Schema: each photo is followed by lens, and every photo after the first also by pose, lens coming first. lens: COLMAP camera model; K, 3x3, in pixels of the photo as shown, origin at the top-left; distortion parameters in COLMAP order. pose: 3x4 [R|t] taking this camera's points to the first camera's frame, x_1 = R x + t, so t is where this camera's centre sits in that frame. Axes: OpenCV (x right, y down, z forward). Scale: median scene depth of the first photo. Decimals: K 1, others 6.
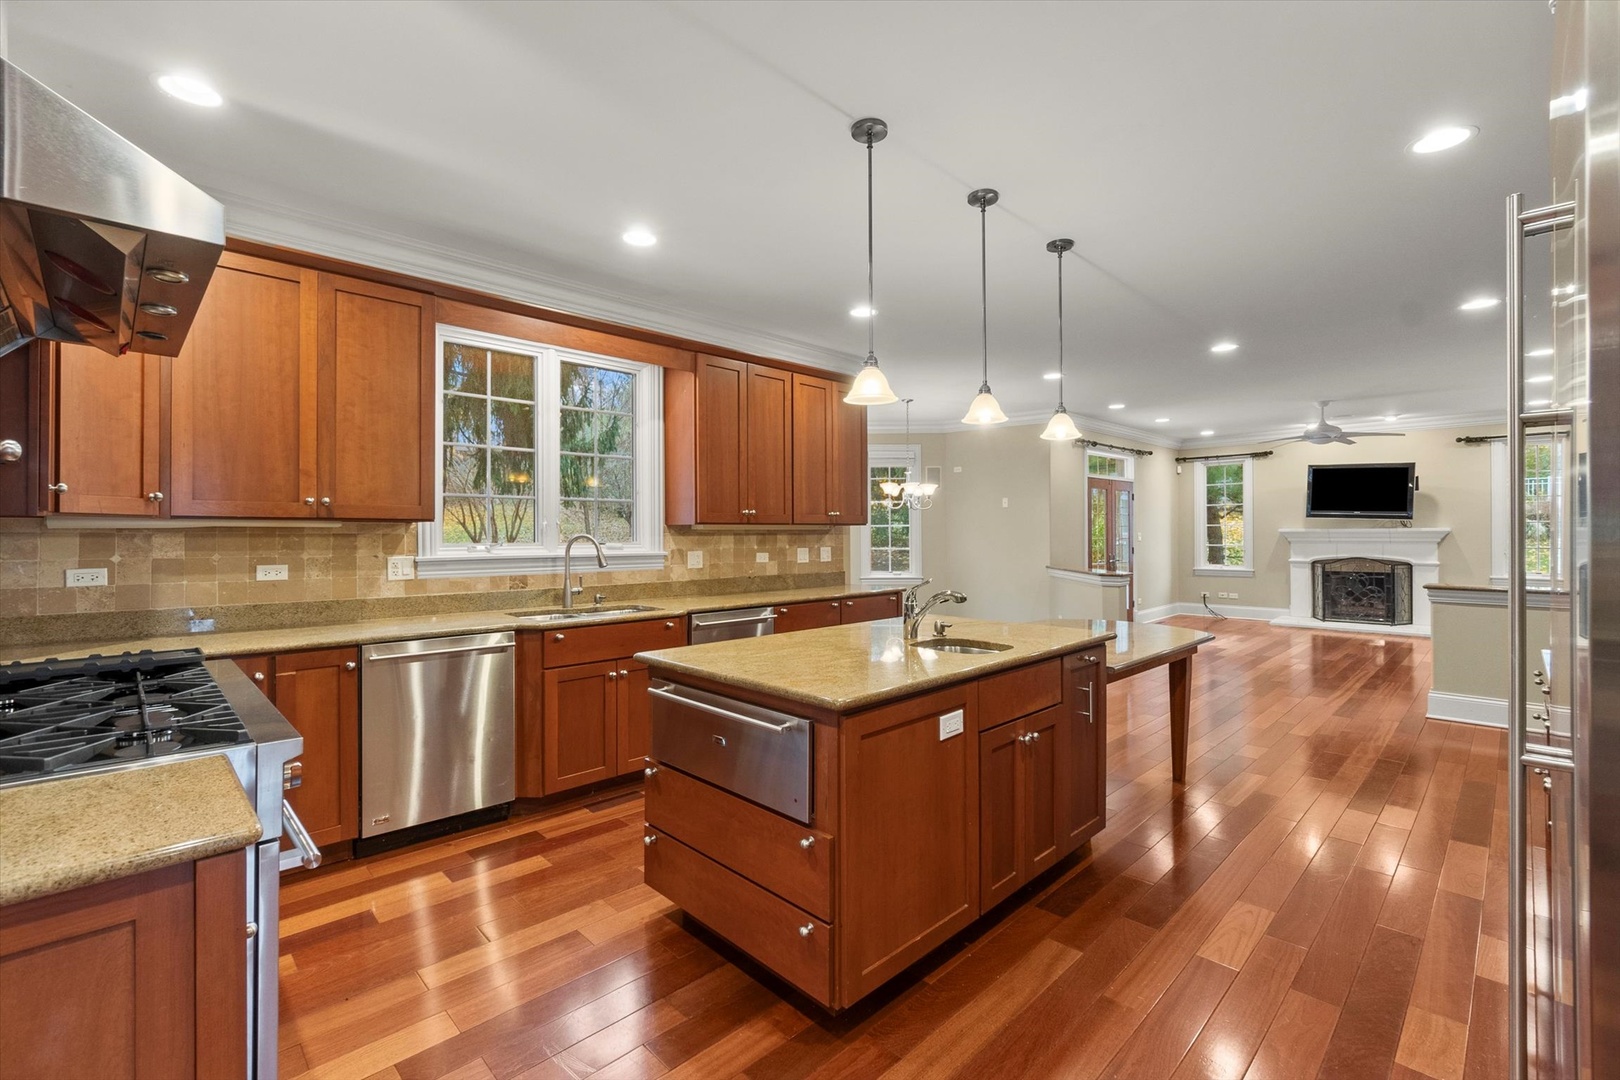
lens RADIAL K [[697.4, 0, 800.2], [0, 697.4, 537.8], [0, 0, 1]] dist [-0.011086, 0.000618]
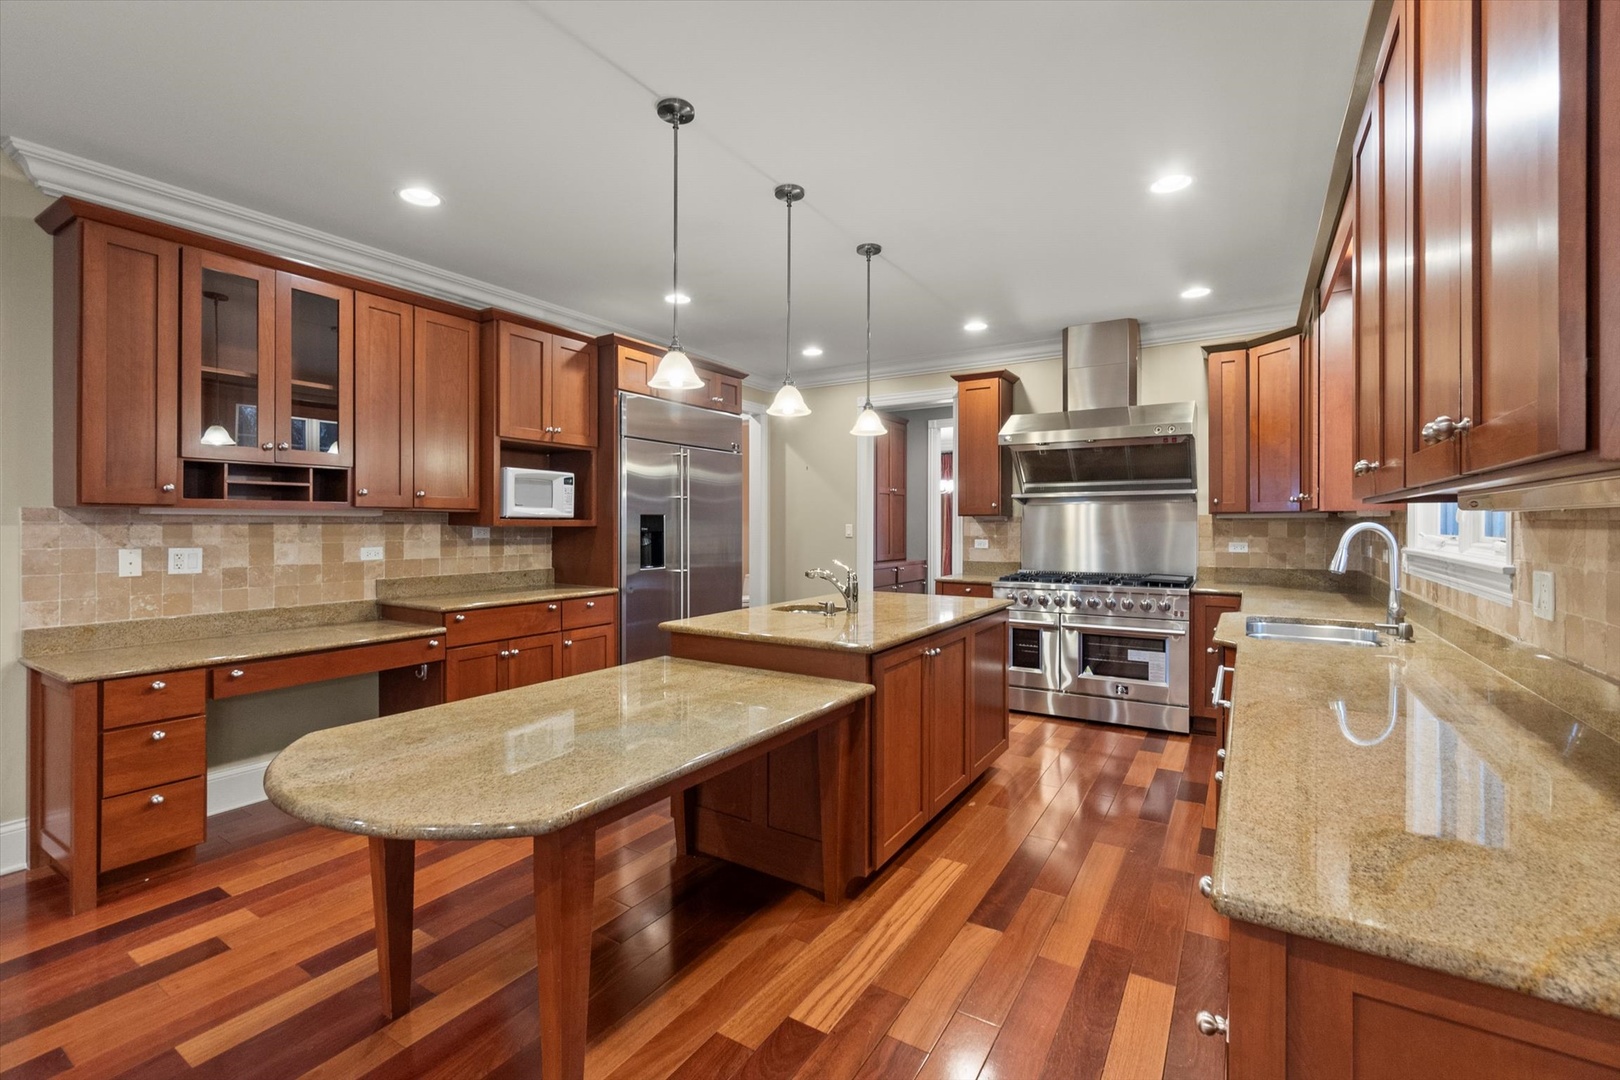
lens RADIAL K [[697.4, 0, 809.2], [0, 697.4, 524.4], [0, 0, 1]] dist [-0.011086, 0.000618]
pose [[-0.970265, 0.004662, -0.242000, 0.302860], [0.003644, 0.999983, 0.004656, -0.008063], [0.242017, 0.003636, -0.970265, 1.248649]]
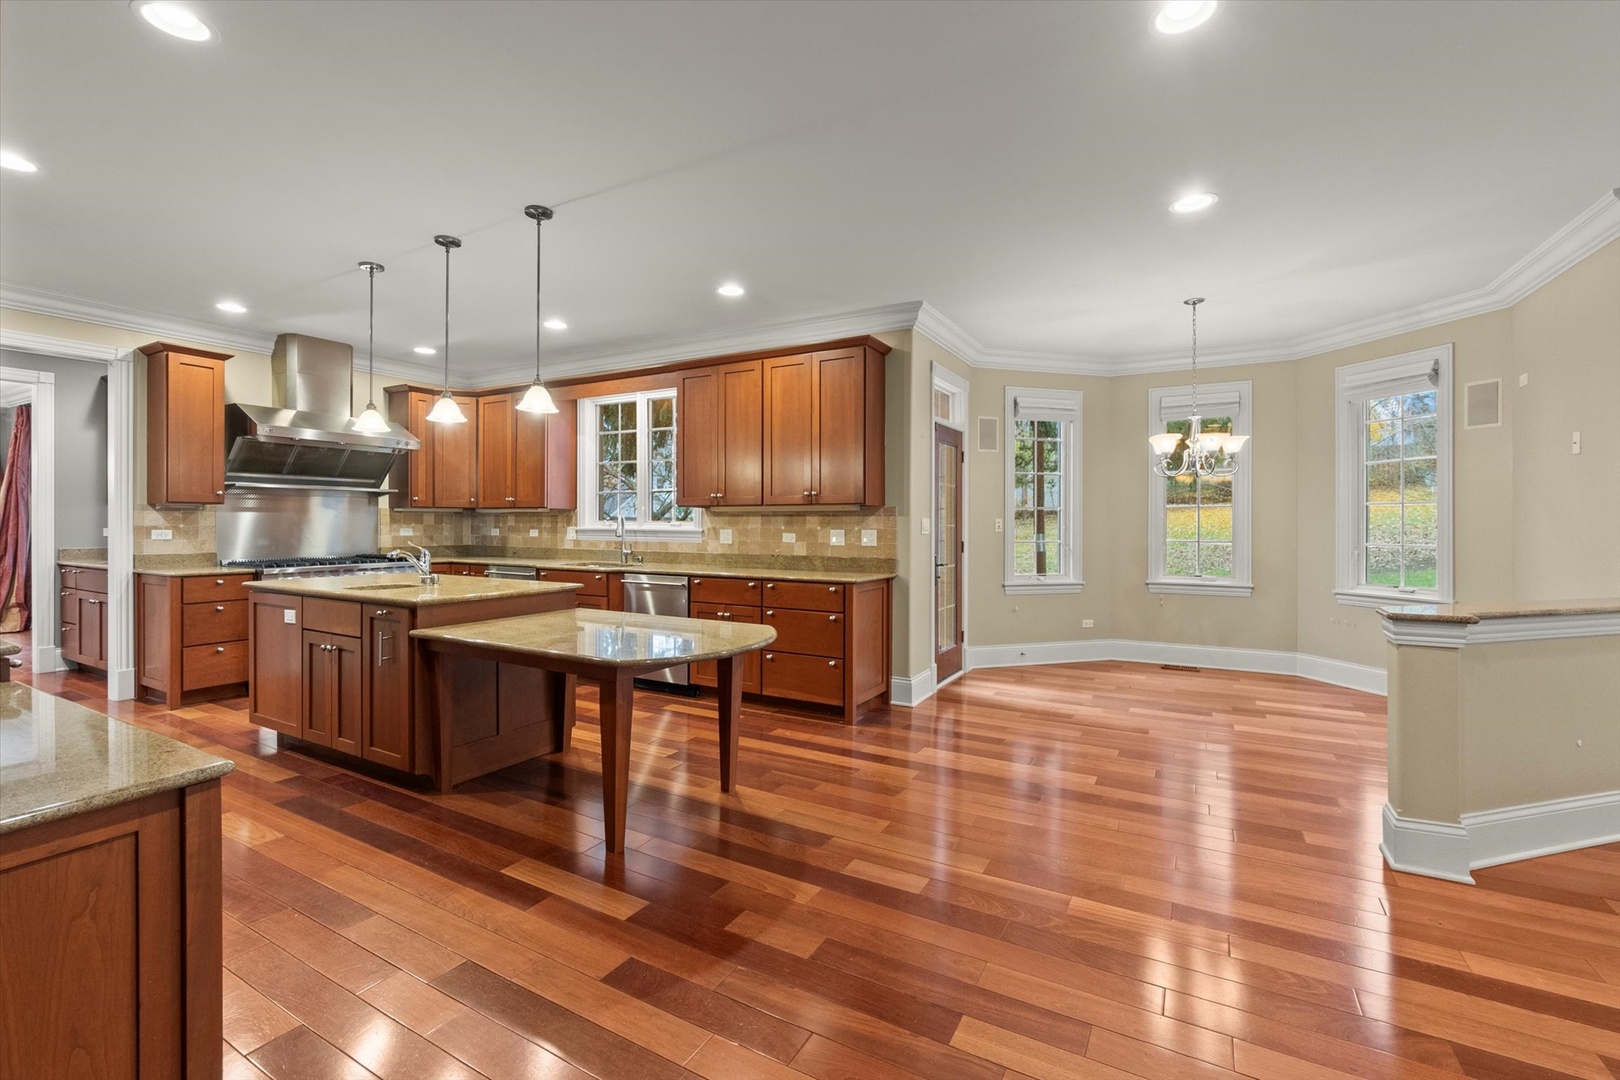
lens RADIAL K [[697.4, 0, 805.1], [0, 697.4, 523.4], [0, 0, 1]] dist [-0.011086, 0.000618]
pose [[0.284285, 0.007343, -0.958712, 1.032902], [-0.008408, 0.999951, 0.005165, 0.001239], [0.958703, 0.006593, 0.284333, 0.786454]]
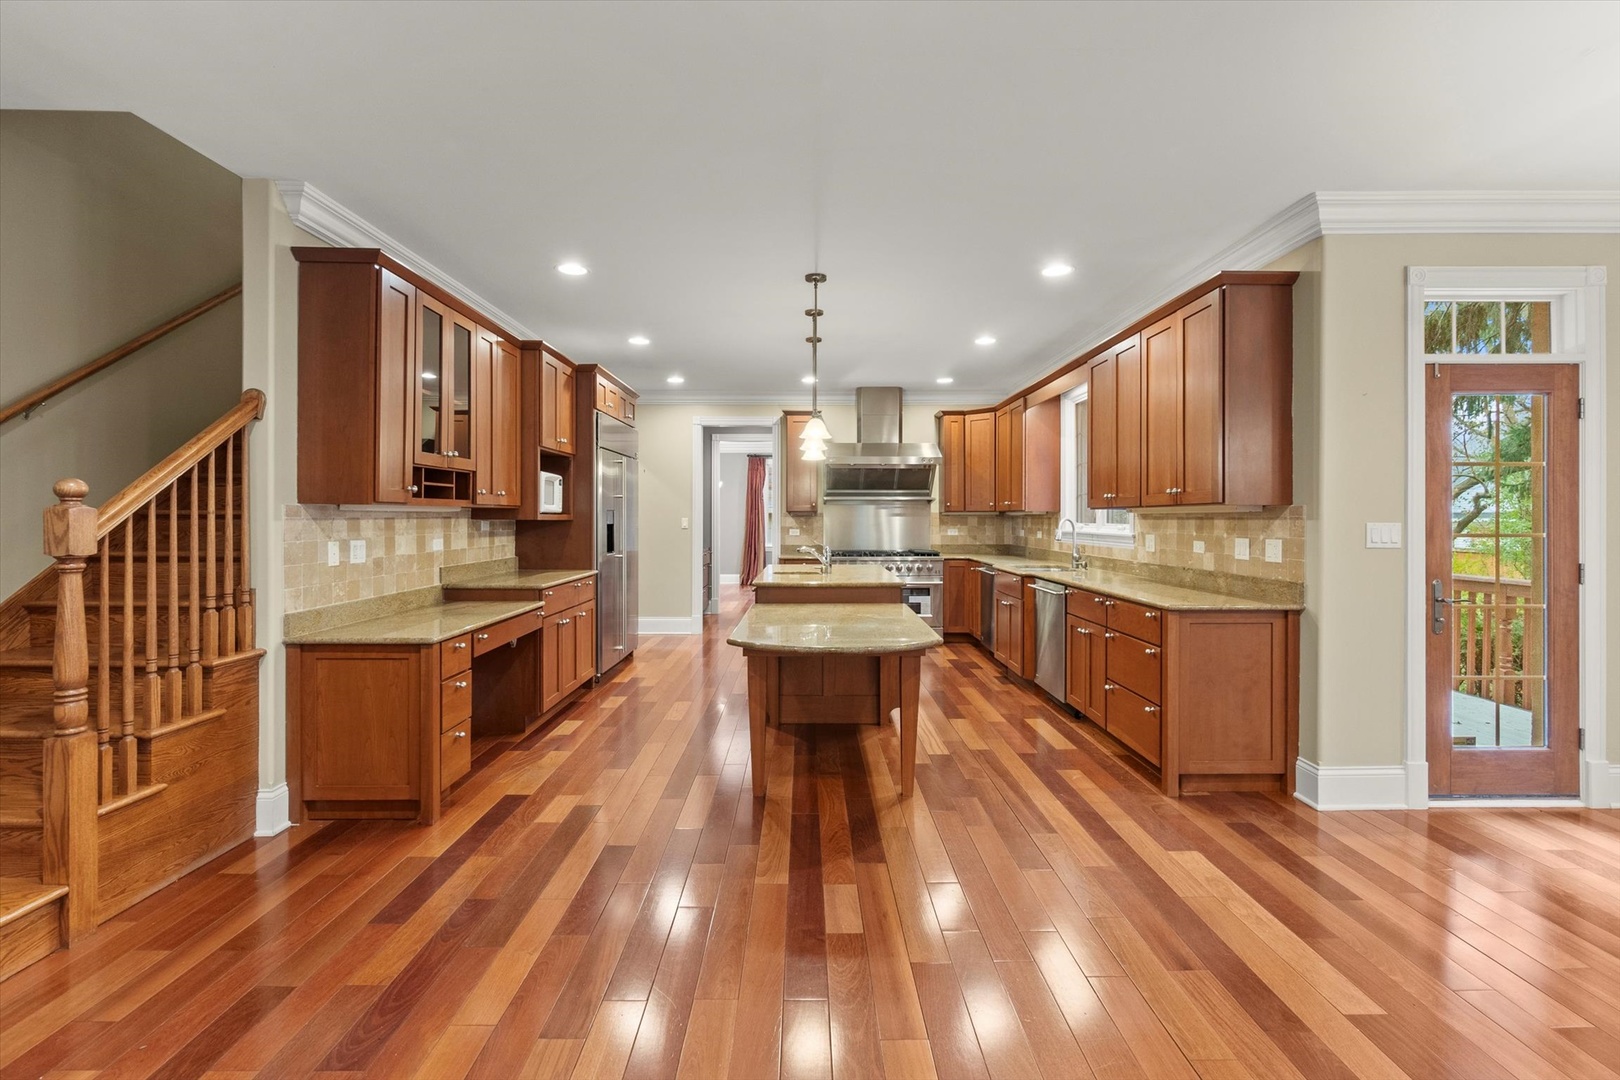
lens RADIAL K [[697.4, 0, 813.2], [0, 697.4, 517.8], [0, 0, 1]] dist [-0.011086, 0.000618]
pose [[-0.685879, 0.005058, -0.727698, 0.920569], [0.001467, 0.999983, 0.005568, -0.012082], [0.727715, 0.002752, -0.685875, 1.332364]]
